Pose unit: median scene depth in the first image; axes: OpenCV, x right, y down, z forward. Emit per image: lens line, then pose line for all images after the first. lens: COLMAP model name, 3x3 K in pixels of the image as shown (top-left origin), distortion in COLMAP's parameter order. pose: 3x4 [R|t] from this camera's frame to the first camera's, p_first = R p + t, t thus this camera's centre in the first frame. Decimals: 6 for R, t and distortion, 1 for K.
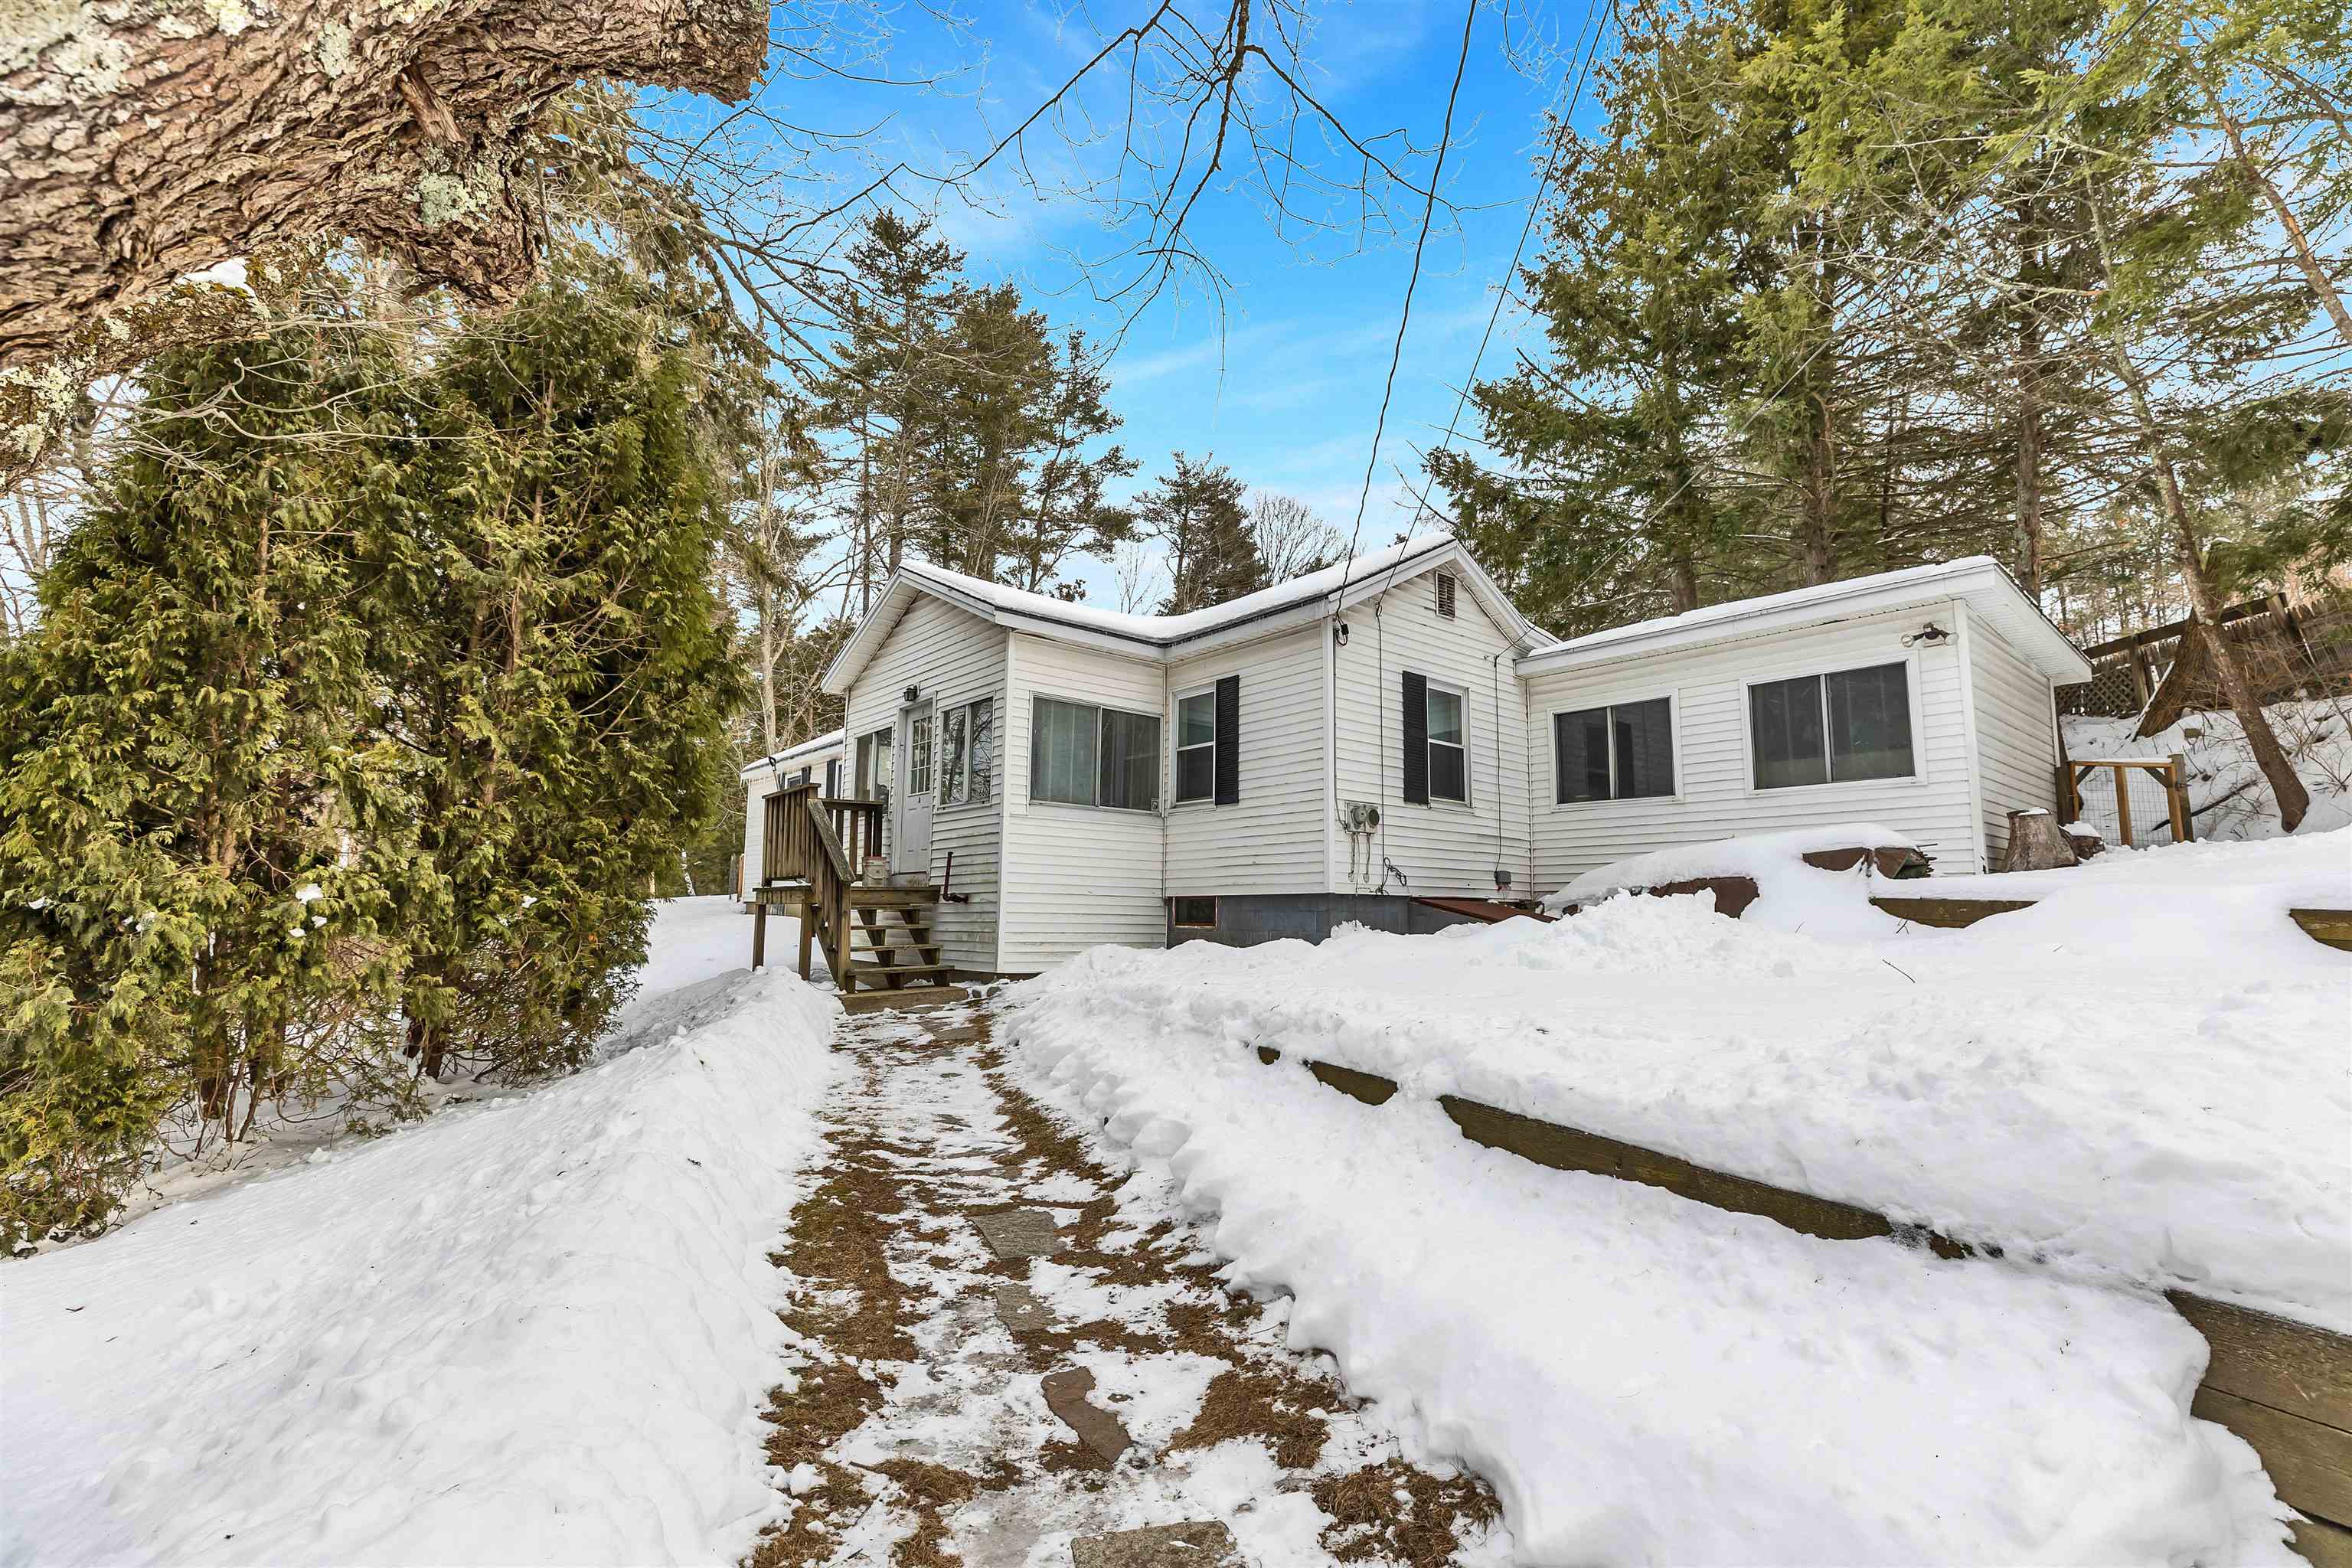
lens RADIAL K [[1056.4, 0, 1173.5], [0, 1056.4, 783.7], [0, 0, 1]] dist [0.002655, -0.000407]
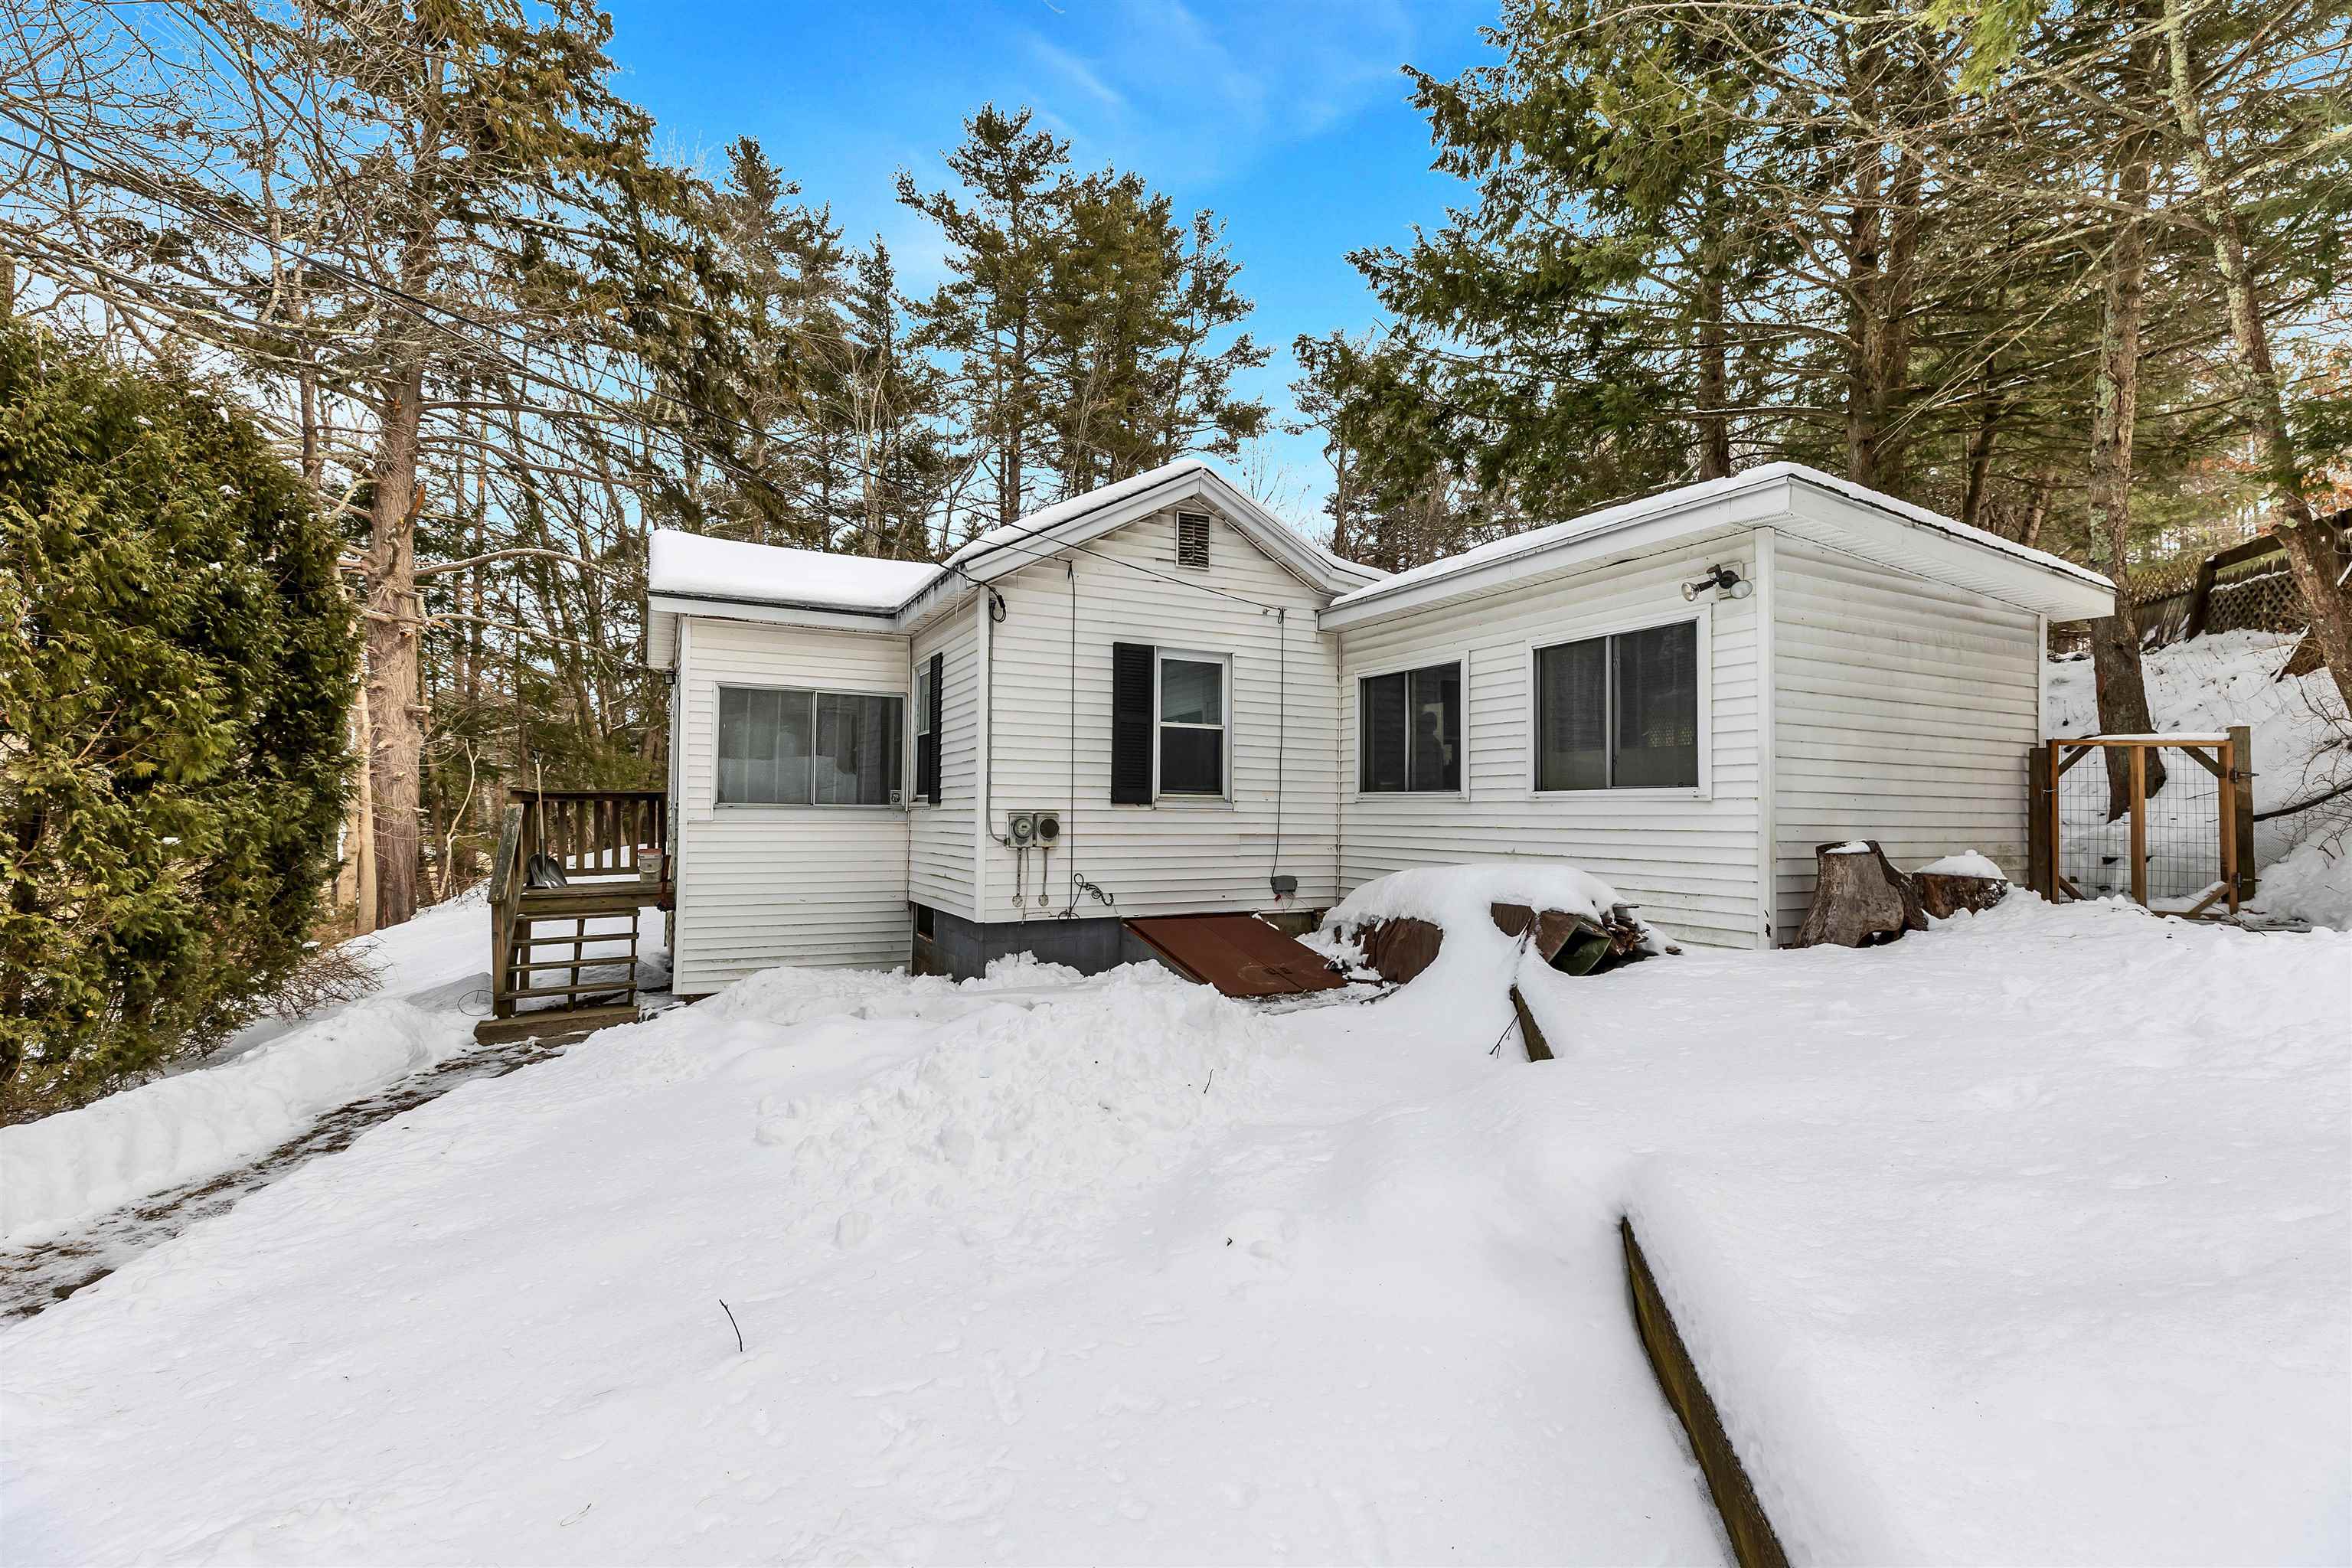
lens RADIAL K [[1056.4, 0, 1173.5], [0, 1056.4, 783.7], [0, 0, 1]] dist [0.002655, -0.000407]
pose [[0.974413, -0.008950, -0.224587, 0.415974], [0.030811, 0.995093, 0.094027, -0.068706], [0.222643, -0.098541, 0.969907, 0.196177]]
